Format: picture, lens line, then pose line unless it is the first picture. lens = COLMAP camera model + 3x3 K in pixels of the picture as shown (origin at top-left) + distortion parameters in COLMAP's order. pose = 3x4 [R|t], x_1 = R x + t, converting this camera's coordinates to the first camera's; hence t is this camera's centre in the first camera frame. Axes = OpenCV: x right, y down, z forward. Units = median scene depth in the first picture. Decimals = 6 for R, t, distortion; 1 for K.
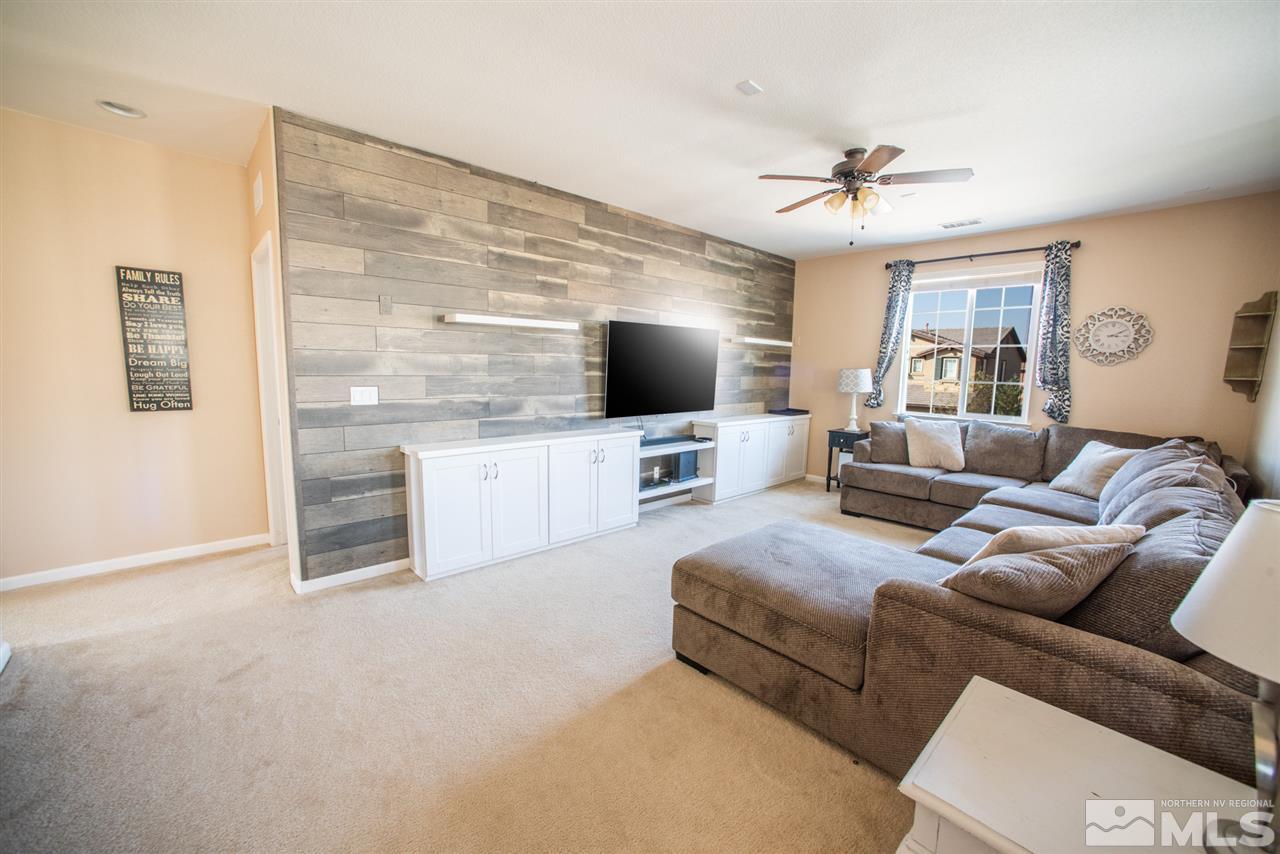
lens RADIAL K [[511.3, 0, 640.0], [0, 511.3, 427.0], [0, 0, 1]] dist [-0.001263, 0.000001]
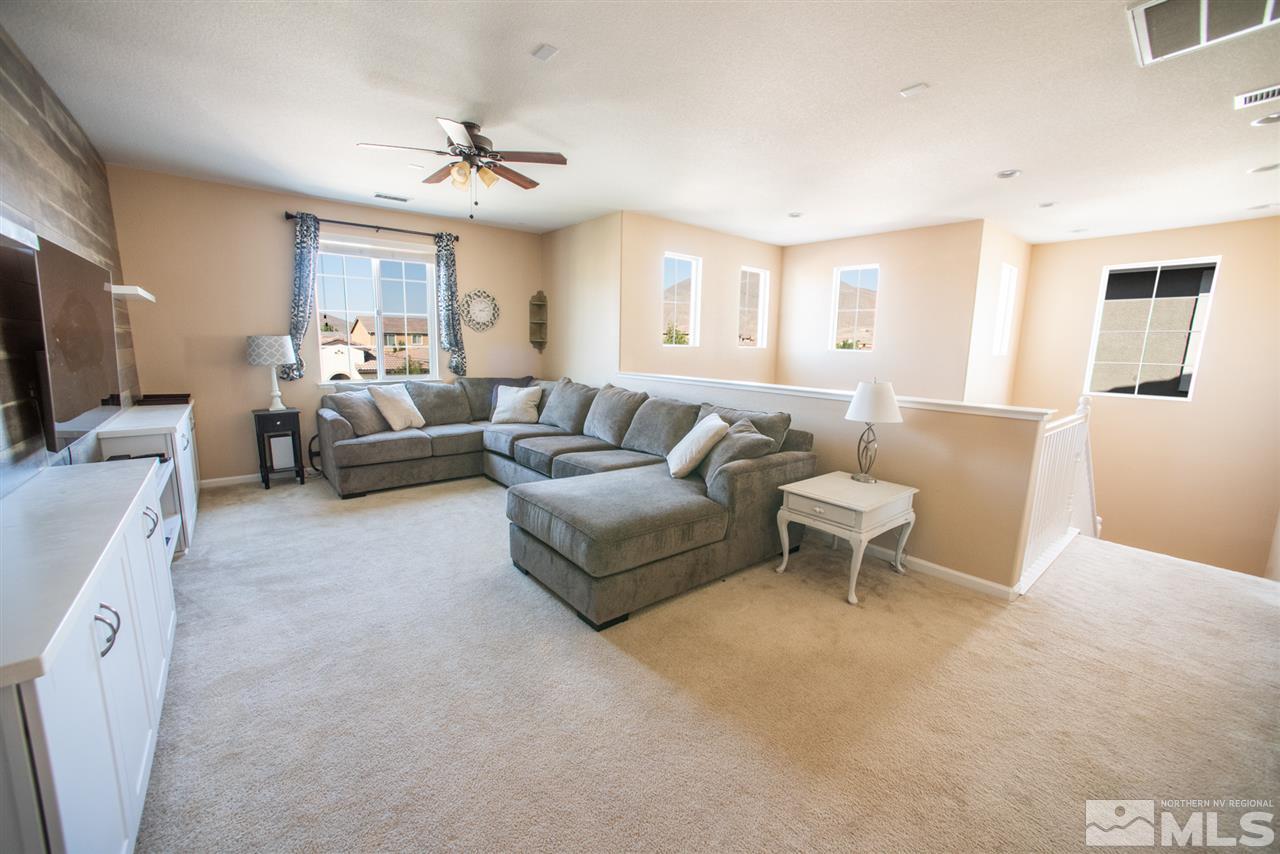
lens RADIAL K [[511.3, 0, 640.0], [0, 511.3, 427.0], [0, 0, 1]] dist [-0.001263, 0.000001]
pose [[0.108910, -0.185169, 0.976653, -0.434623], [0.111815, 0.978544, 0.173058, -0.056187], [-0.987743, 0.090357, 0.127278, 0.394396]]
